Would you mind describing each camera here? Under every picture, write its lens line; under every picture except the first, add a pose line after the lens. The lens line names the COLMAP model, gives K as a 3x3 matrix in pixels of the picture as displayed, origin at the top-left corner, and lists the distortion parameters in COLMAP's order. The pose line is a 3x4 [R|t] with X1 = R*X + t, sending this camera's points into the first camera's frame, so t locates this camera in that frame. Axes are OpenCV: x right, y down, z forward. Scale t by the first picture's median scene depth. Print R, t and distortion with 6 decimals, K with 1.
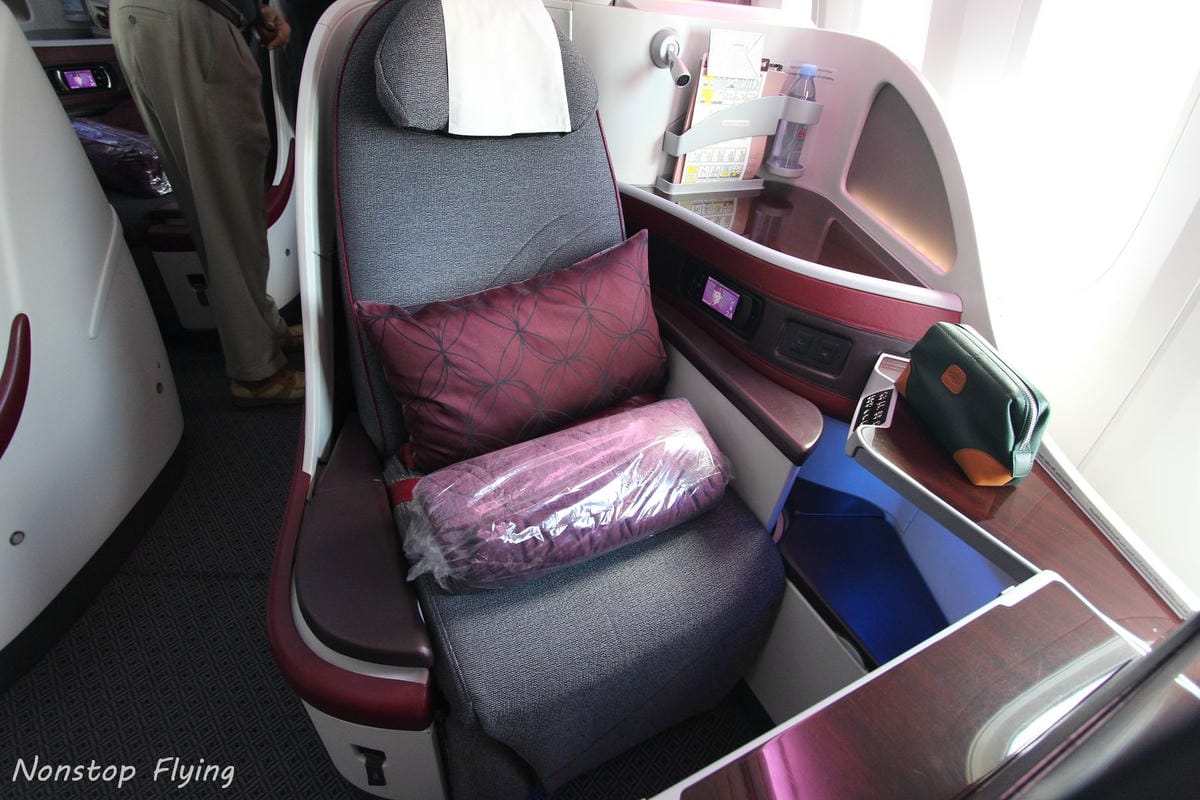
lens RADIAL K [[570.5, 0, 600.0], [0, 570.5, 400.0], [0, 0, 1]] dist [-0.033101, 0.000093]
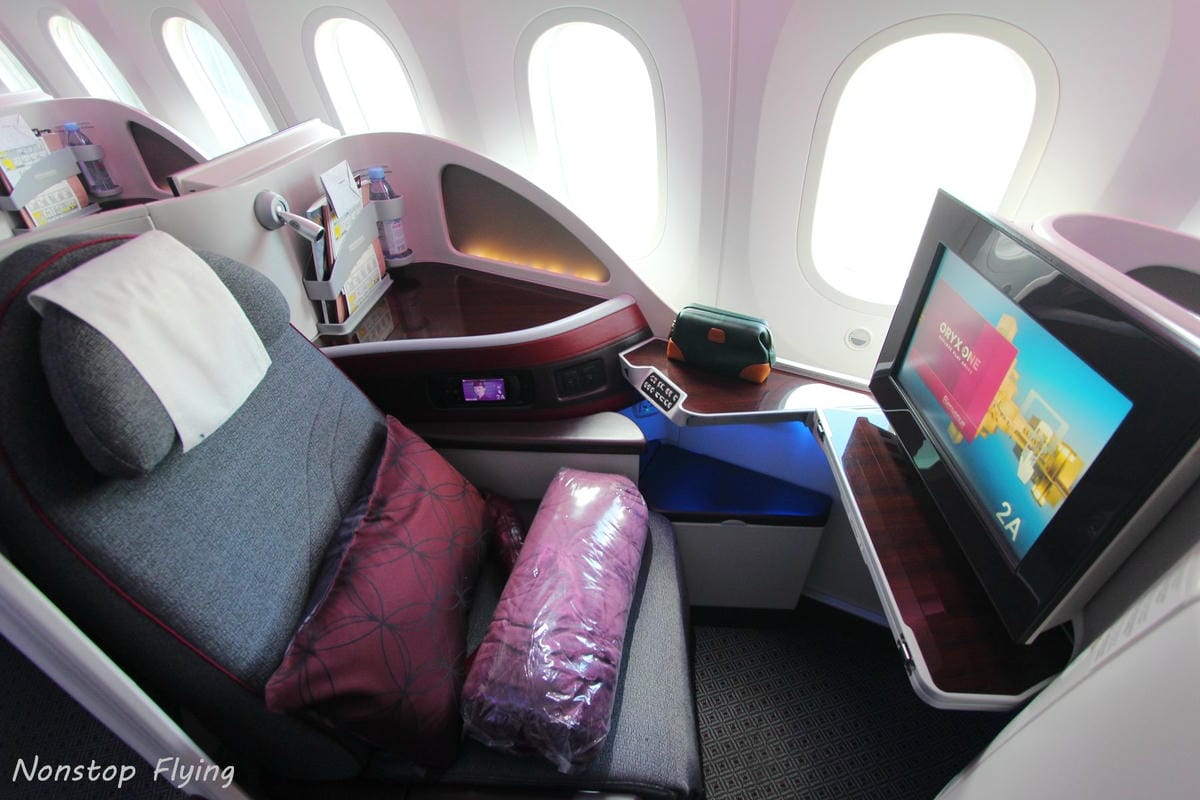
lens RADIAL K [[556.2, 0, 600.0], [0, 556.2, 400.0], [0, 0, 1]] dist [-0.001124, -0.000609]
pose [[0.495366, -0.588769, 0.638720, -0.382323], [0.568207, 0.775777, 0.274428, -0.332324], [-0.657079, 0.226983, 0.718837, 0.072349]]
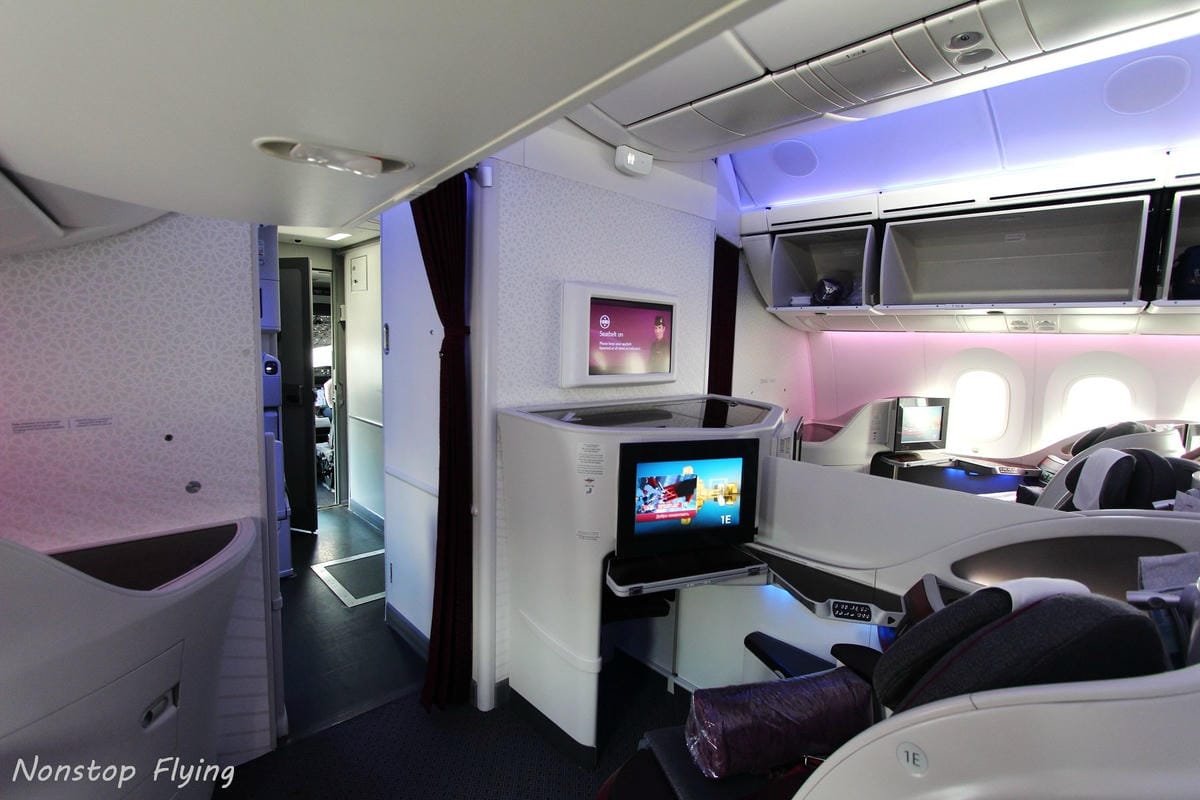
lens RADIAL K [[556.1, 0, 600.0], [0, 556.1, 400.0], [0, 0, 1]] dist [0.000221, 0.000116]
pose [[-0.985081, -0.138344, 0.102351, 0.415415], [-0.026810, 0.710868, 0.702814, -1.278607], [-0.169988, 0.689585, -0.703972, 1.277098]]
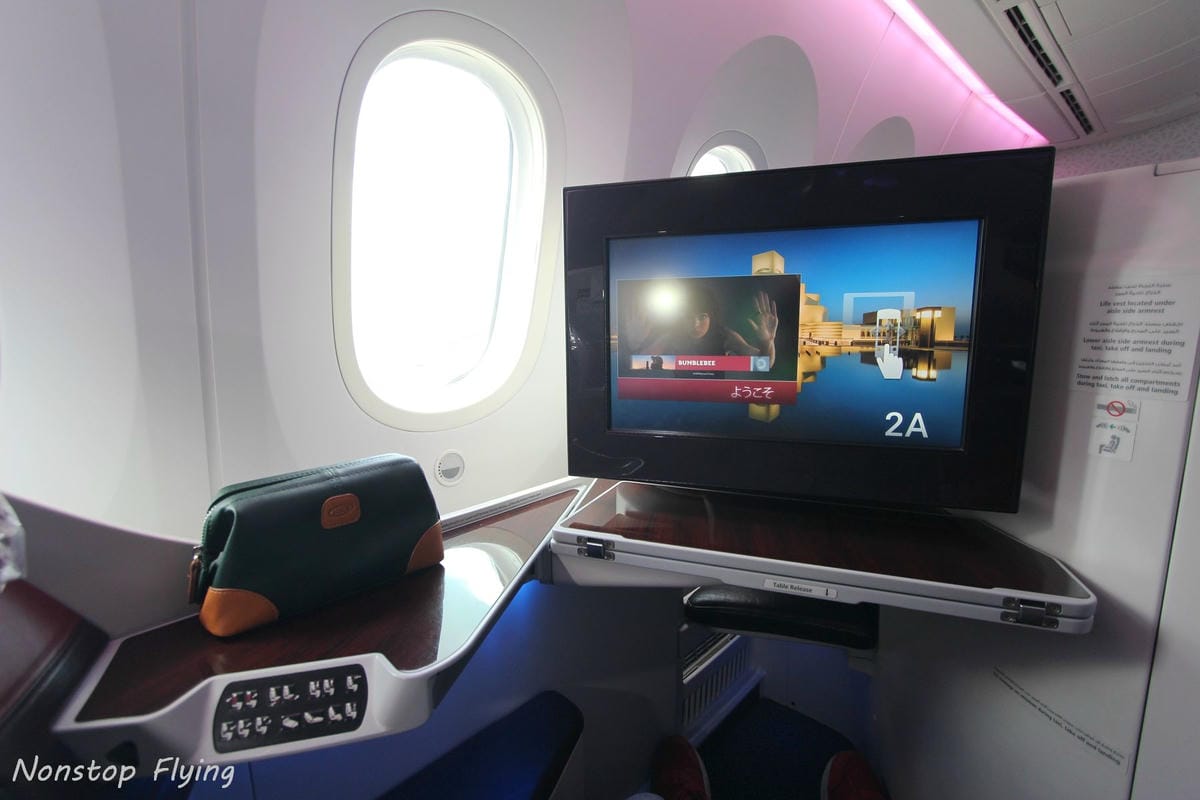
lens RADIAL K [[546.3, 0, 600.0], [0, 546.3, 400.0], [0, 0, 1]] dist [-0.019977, -0.000365]
pose [[-0.701051, -0.193276, 0.686420, 0.000669], [0.396690, 0.694193, 0.600610, -0.274848], [-0.592592, 0.693354, -0.409994, 0.638786]]
